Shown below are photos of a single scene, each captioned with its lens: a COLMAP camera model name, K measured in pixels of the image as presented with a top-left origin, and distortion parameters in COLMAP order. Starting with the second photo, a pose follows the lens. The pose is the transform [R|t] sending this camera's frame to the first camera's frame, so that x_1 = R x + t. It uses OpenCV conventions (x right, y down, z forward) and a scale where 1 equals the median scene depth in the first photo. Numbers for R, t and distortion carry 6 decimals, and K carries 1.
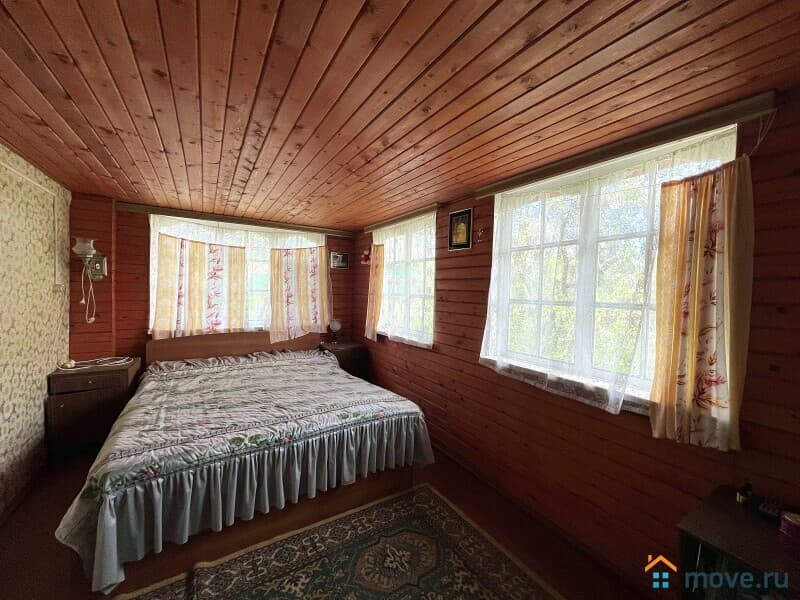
lens RADIAL K [[320.0, 0, 398.5], [0, 320.0, 297.8], [0, 0, 1]] dist [-0.000389, 0.000294]
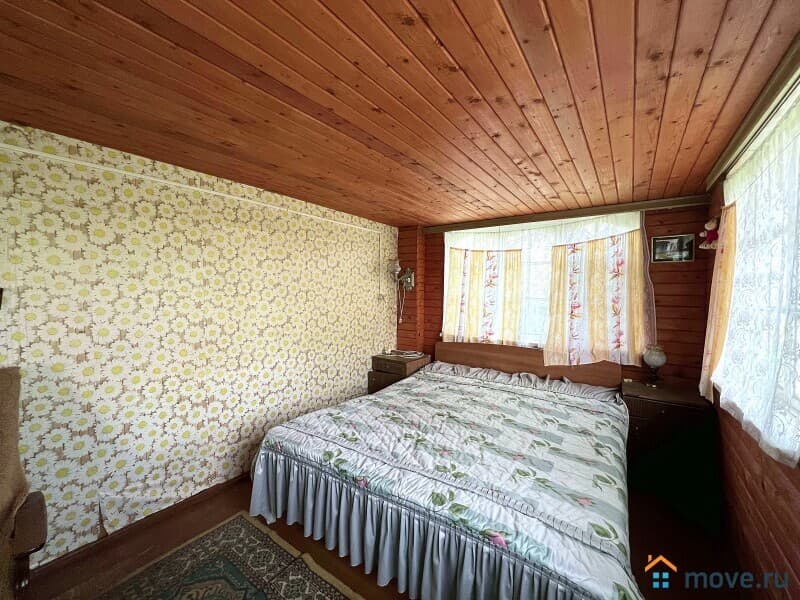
lens RADIAL K [[320.0, 0, 398.5], [0, 320.0, 297.8], [0, 0, 1]] dist [-0.000389, 0.000294]
pose [[0.378652, -0.001327, -0.925538, 0.270583], [-0.025563, 0.999602, -0.011892, -0.009106], [0.925186, 0.028163, 0.378468, 0.489345]]
